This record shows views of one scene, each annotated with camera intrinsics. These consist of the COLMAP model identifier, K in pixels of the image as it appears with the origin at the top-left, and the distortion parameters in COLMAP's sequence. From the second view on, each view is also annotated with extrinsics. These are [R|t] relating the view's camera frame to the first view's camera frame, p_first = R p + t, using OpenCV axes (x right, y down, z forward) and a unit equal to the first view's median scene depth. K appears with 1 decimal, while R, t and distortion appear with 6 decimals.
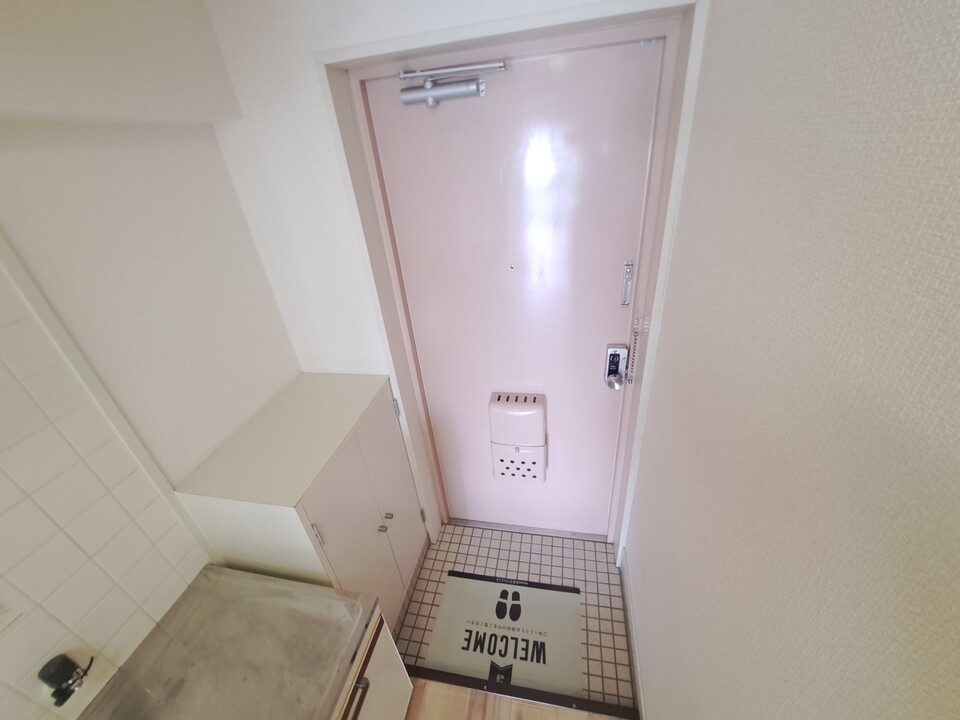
lens RADIAL K [[385.2, 0, 480.3], [0, 385.2, 360.5], [0, 0, 1]] dist [-0.017967, -0.000418]
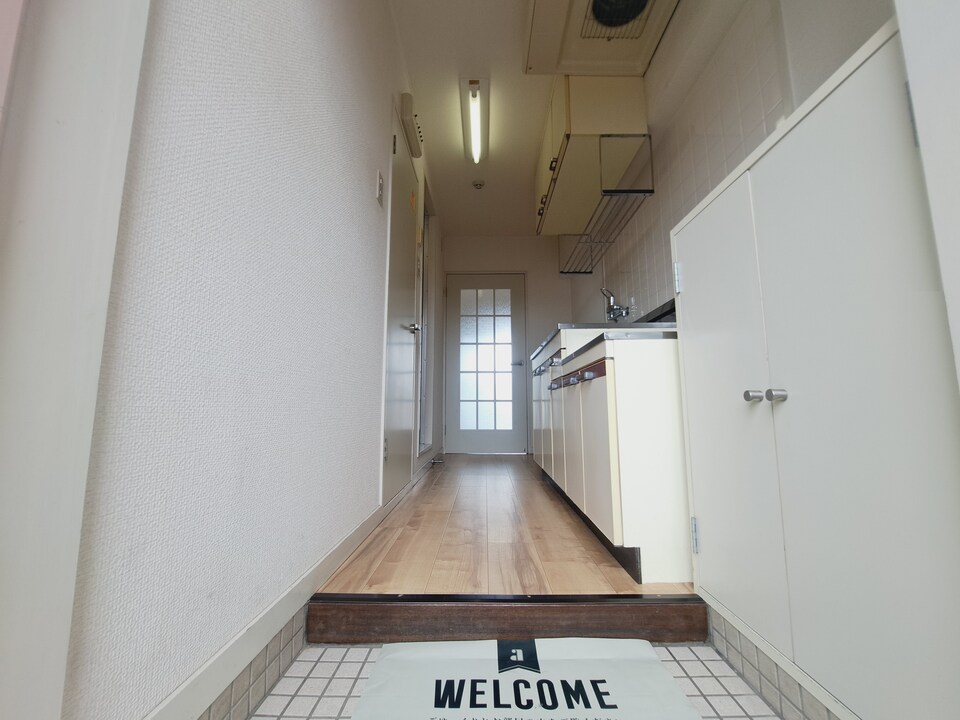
lens RADIAL K [[385.2, 0, 480.6], [0, 385.2, 361.9], [0, 0, 1]] dist [-0.017967, -0.000418]
pose [[-0.978877, 0.072121, -0.191306, 0.172298], [-0.008494, 0.920562, 0.390505, 0.190974], [0.204273, 0.383881, -0.900504, 1.256306]]
